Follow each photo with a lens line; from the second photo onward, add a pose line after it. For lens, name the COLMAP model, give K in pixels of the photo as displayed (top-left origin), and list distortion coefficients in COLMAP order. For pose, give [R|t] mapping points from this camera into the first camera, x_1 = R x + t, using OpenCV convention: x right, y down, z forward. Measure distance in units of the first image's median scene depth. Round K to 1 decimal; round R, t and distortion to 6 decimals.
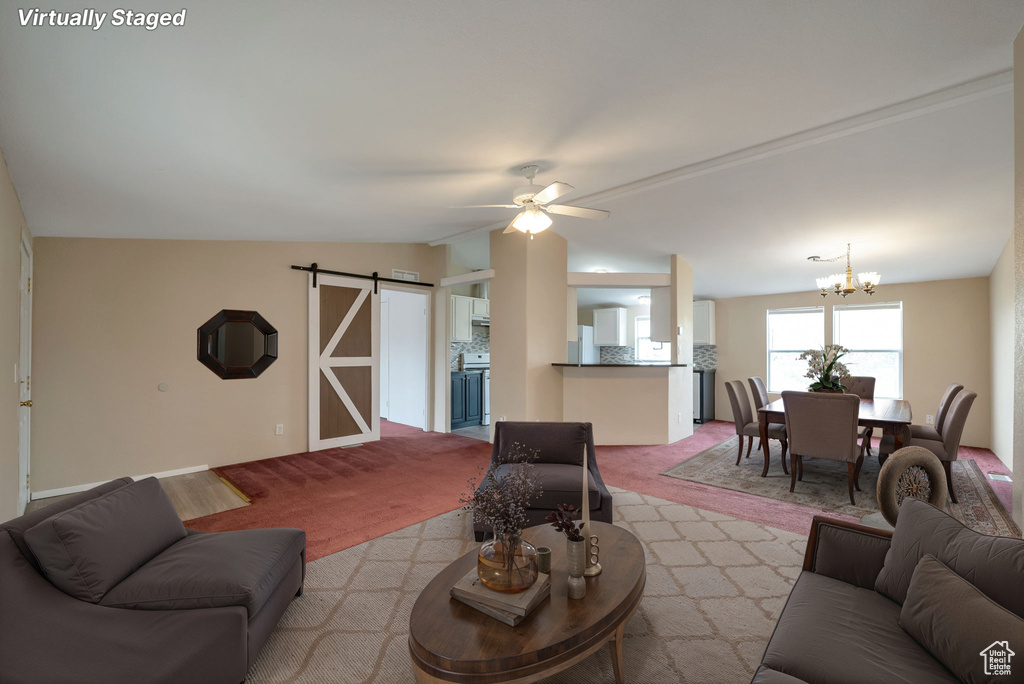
lens RADIAL K [[416.2, 0, 510.5], [0, 416.2, 347.9], [0, 0, 1]] dist [-0.001924, -0.000884]
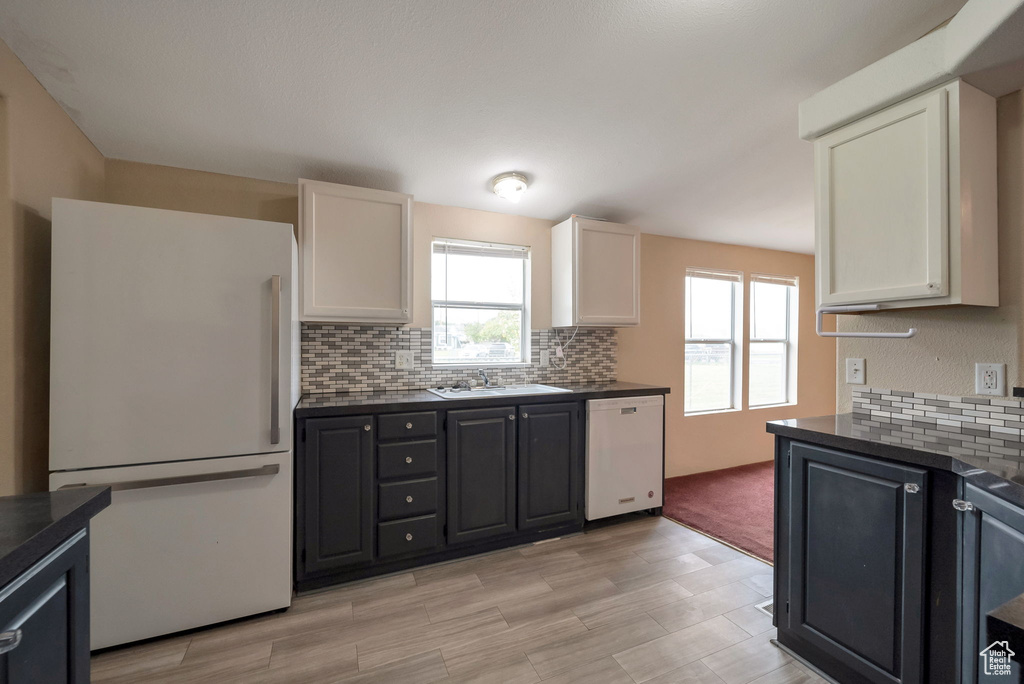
lens RADIAL K [[416.2, 0, 513.6], [0, 416.2, 341.4], [0, 0, 1]] dist [-0.001924, -0.000884]
pose [[0.388852, -0.008062, 0.921265, 0.018548], [-0.013617, 0.999802, 0.014496, 0.002680], [-0.921200, -0.018181, 0.388665, 0.911508]]
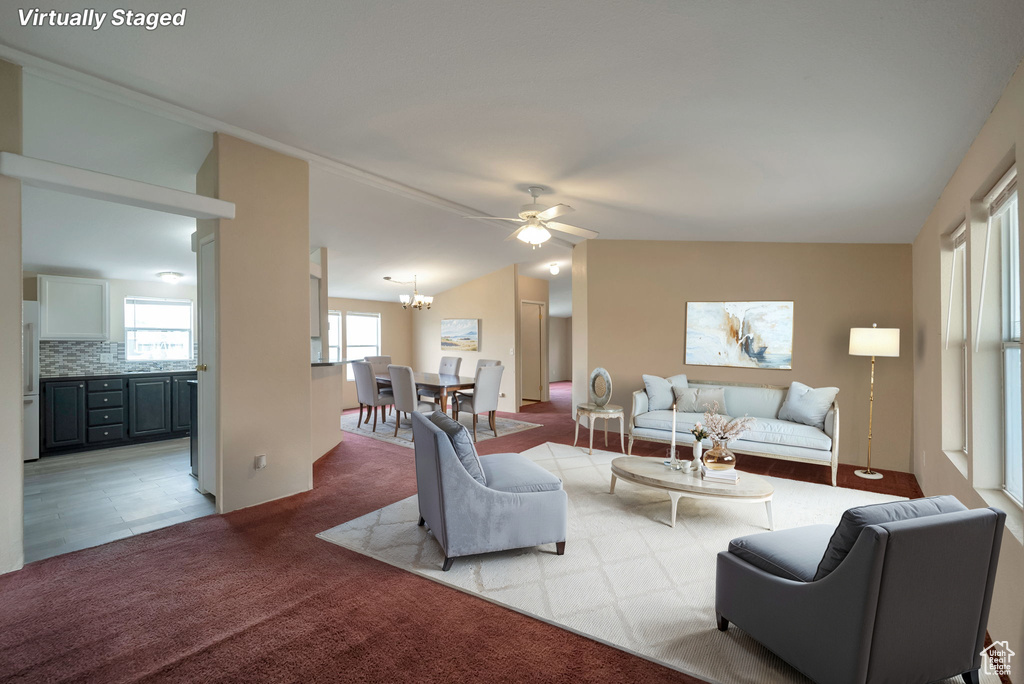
lens RADIAL K [[416.2, 0, 518.8], [0, 416.2, 342.6], [0, 0, 1]] dist [-0.001924, -0.000884]
pose [[-0.081618, 0.000410, 0.996664, -0.461954], [-0.004295, 0.999990, -0.000763, -0.004171], [-0.996654, -0.004343, -0.081615, 0.483974]]
